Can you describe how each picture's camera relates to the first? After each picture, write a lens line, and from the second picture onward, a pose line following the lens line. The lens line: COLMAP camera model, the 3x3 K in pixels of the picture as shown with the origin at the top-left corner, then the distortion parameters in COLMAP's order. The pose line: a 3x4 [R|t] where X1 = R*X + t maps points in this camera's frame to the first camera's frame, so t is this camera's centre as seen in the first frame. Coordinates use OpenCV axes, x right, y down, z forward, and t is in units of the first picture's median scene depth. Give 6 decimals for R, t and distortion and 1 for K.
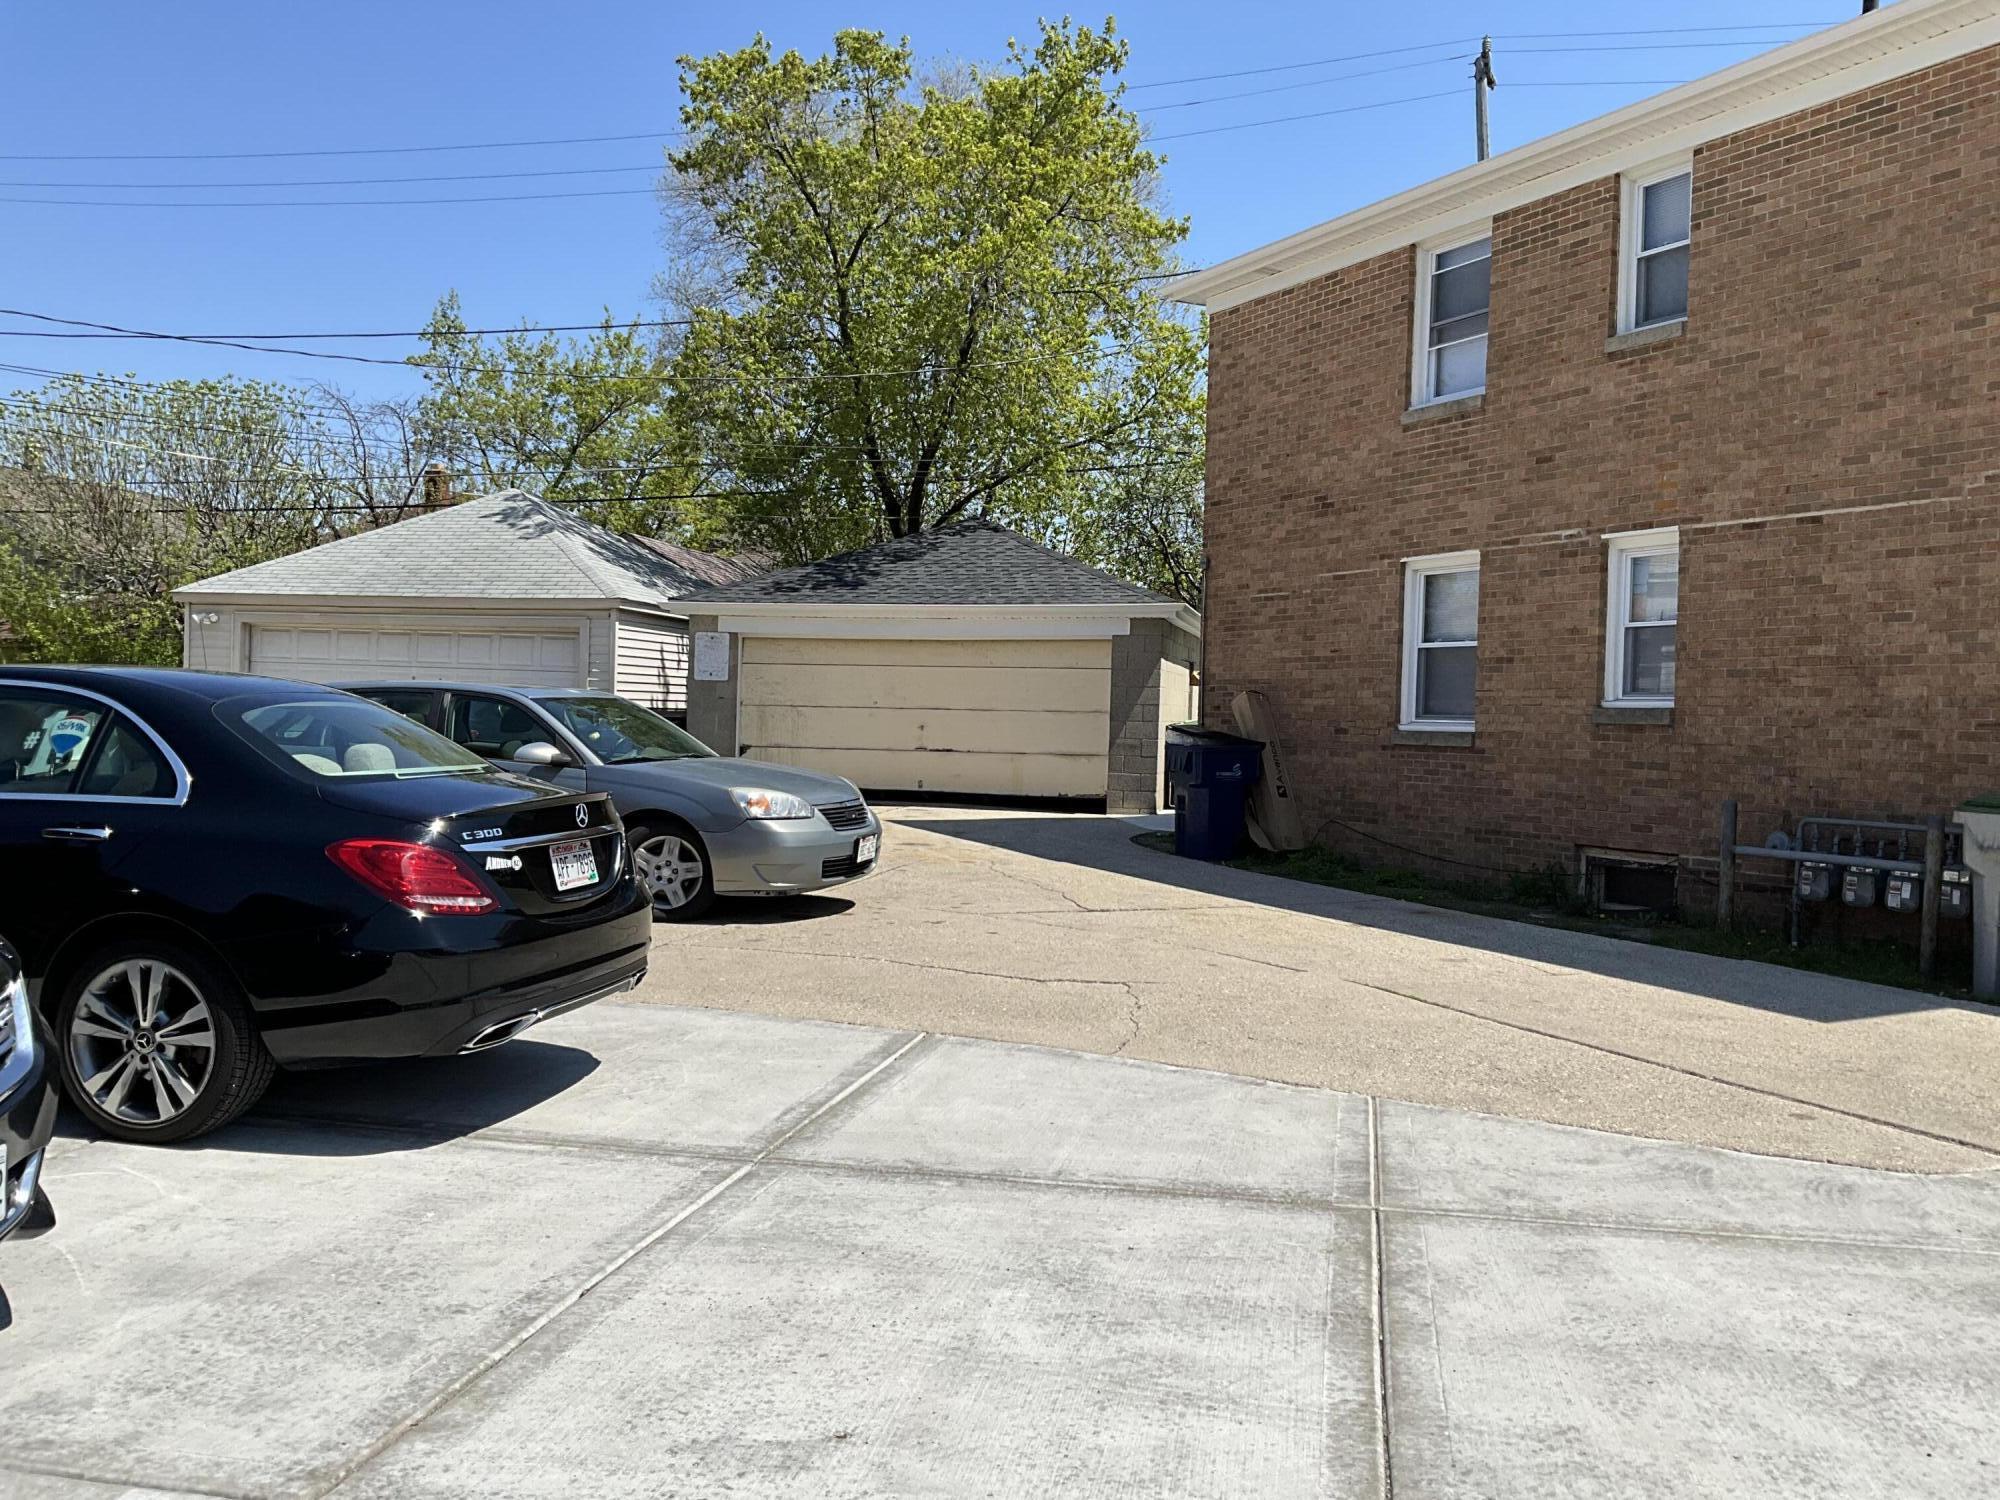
lens RADIAL K [[1679.6, 0, 984.2], [0, 1679.6, 760.9], [0, 0, 1]] dist [0.057375, -0.115090]
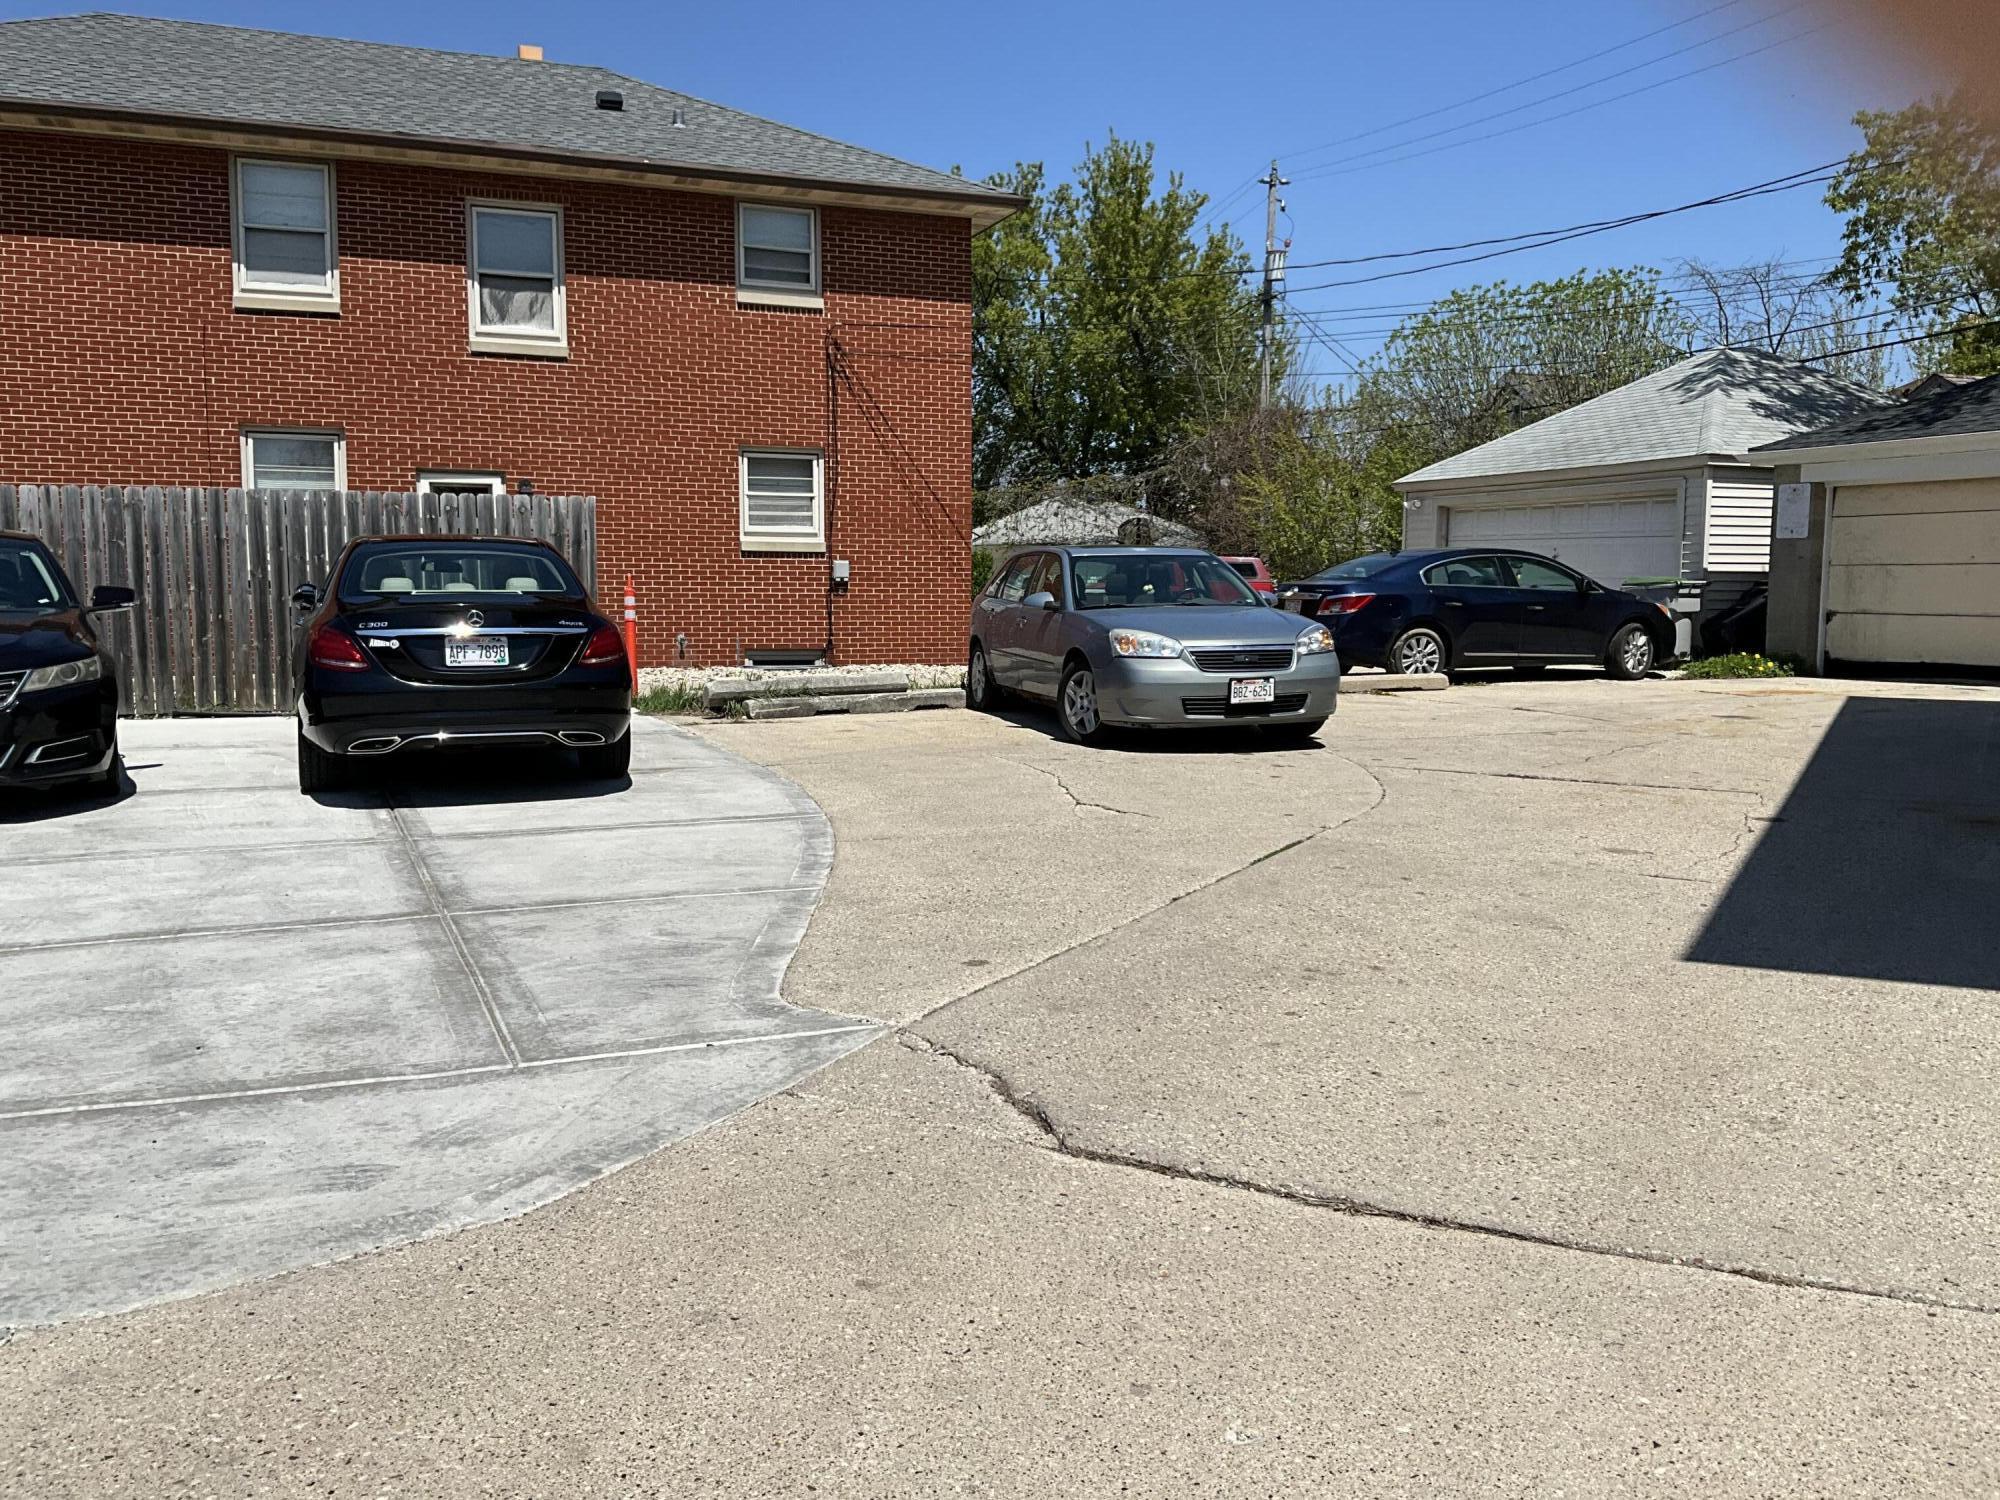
lens RADIAL K [[1679.6, 0, 992.0], [0, 1679.6, 756.1], [0, 0, 1]] dist [0.057375, -0.115090]
pose [[0.500143, 0.066760, -0.863366, 0.401600], [-0.016725, 0.997582, 0.067450, 0.013361], [0.865781, -0.019294, 0.500050, 0.186322]]
